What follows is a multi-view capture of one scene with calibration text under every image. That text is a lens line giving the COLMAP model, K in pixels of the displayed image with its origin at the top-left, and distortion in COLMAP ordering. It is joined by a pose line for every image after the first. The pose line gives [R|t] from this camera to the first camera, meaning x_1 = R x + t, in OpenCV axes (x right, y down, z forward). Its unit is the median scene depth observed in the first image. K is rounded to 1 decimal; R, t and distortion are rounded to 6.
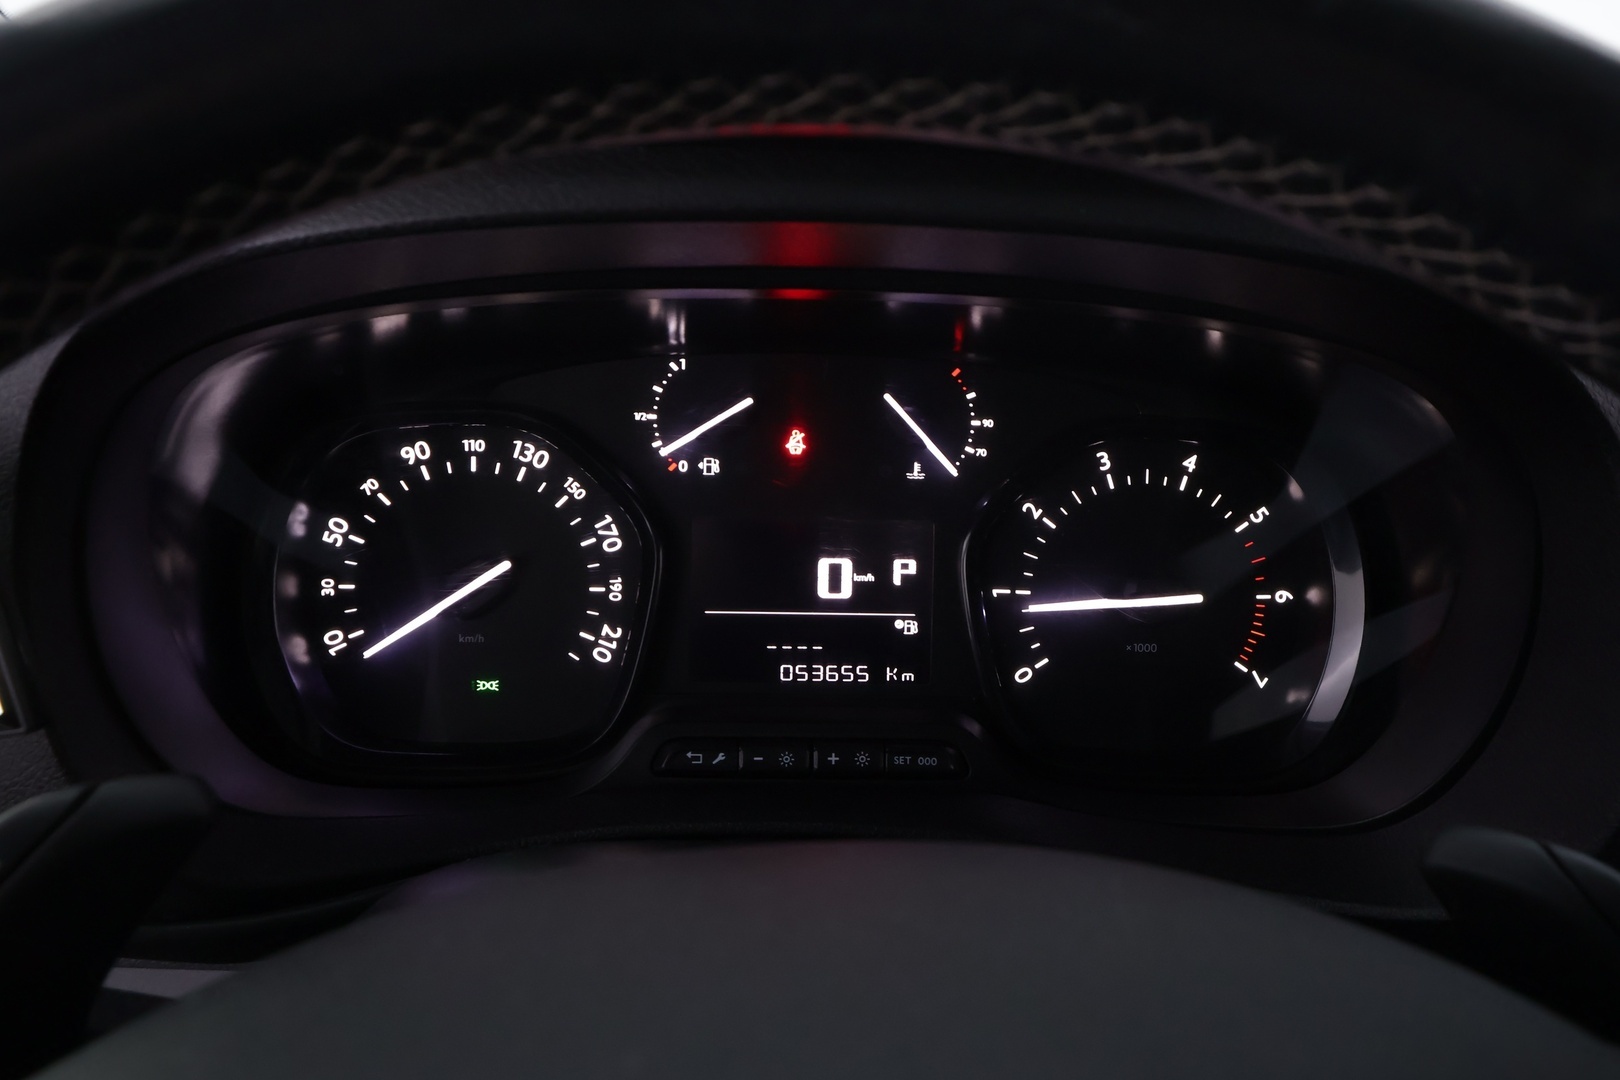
lens RADIAL K [[1251.9, 0, 810.0], [0, 1251.9, 540.0], [0, 0, 1]] dist [-0.001409, -0.000737]
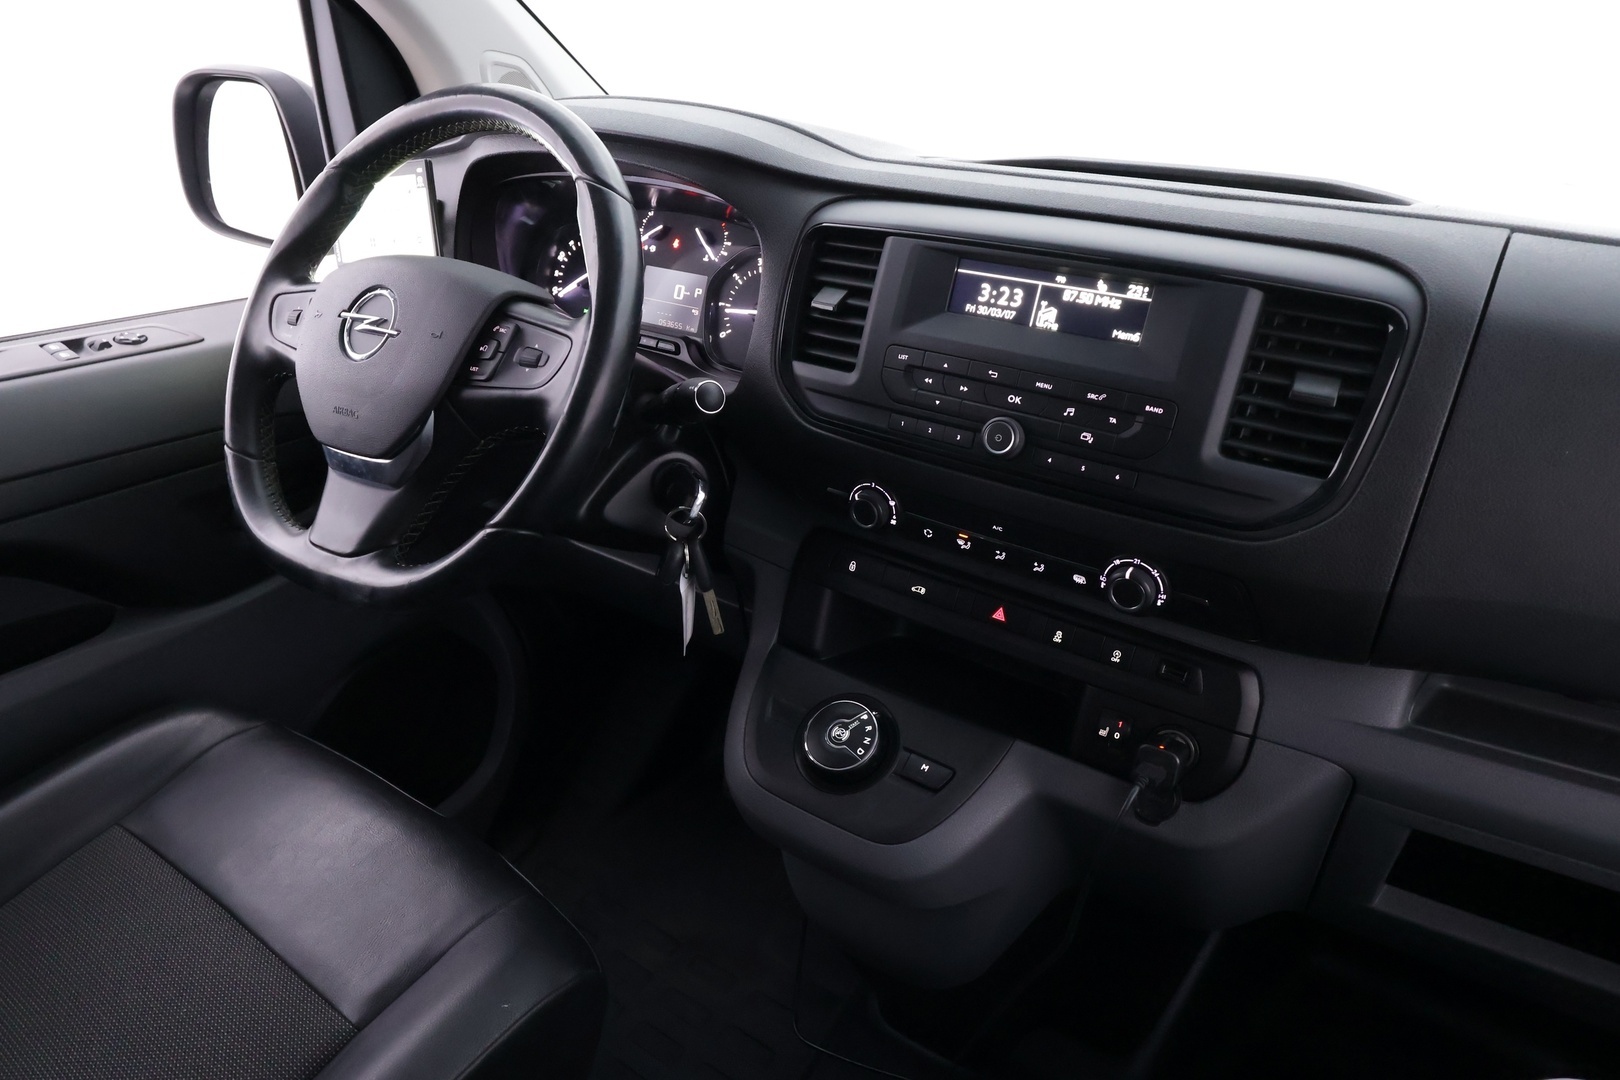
lens RADIAL K [[1025.7, 0, 810.0], [0, 1025.7, 540.0], [0, 0, 1]] dist [-0.004171, 0.004829]
pose [[0.806733, 0.251211, -0.534860, 1.694863], [-0.226794, 0.967446, 0.112310, 0.253065], [0.545661, 0.030699, 0.837444, -0.821653]]
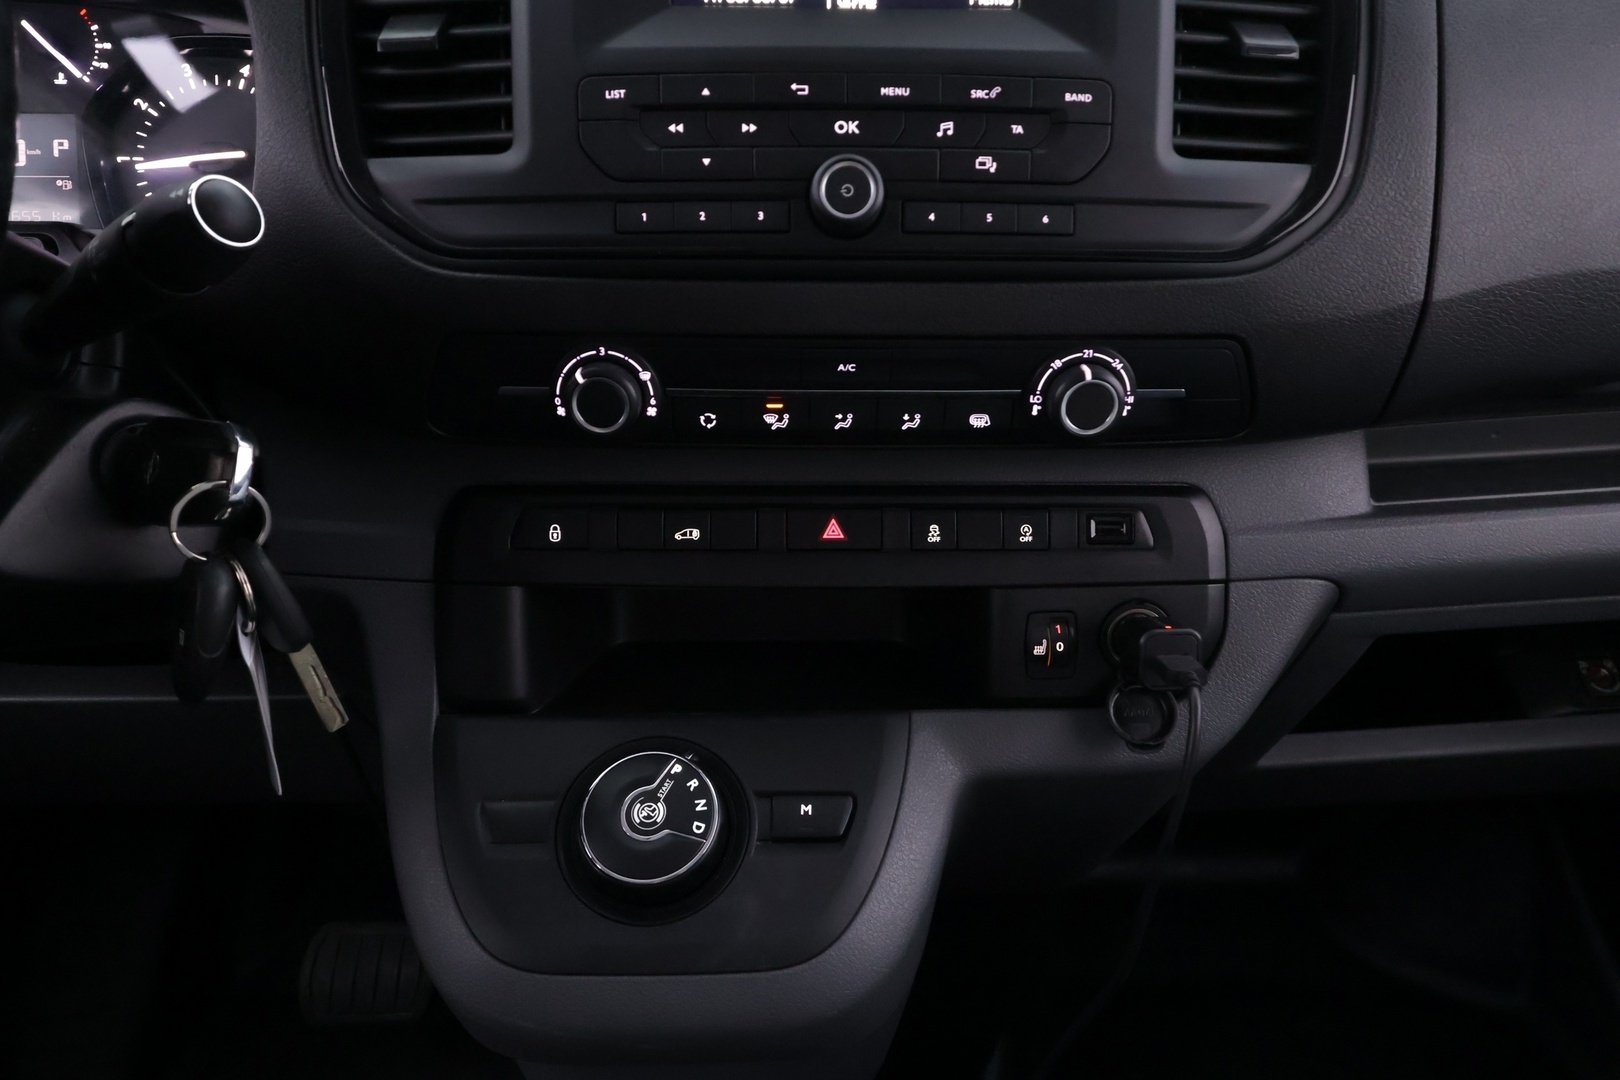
lens RADIAL K [[1025.7, 0, 810.0], [0, 1025.7, 540.0], [0, 0, 1]] dist [-0.004171, 0.004829]
pose [[0.999457, -0.024054, -0.022507, 1.007637], [0.024231, 0.999677, 0.007608, 0.517469], [0.022317, -0.008149, 0.999718, -0.232412]]
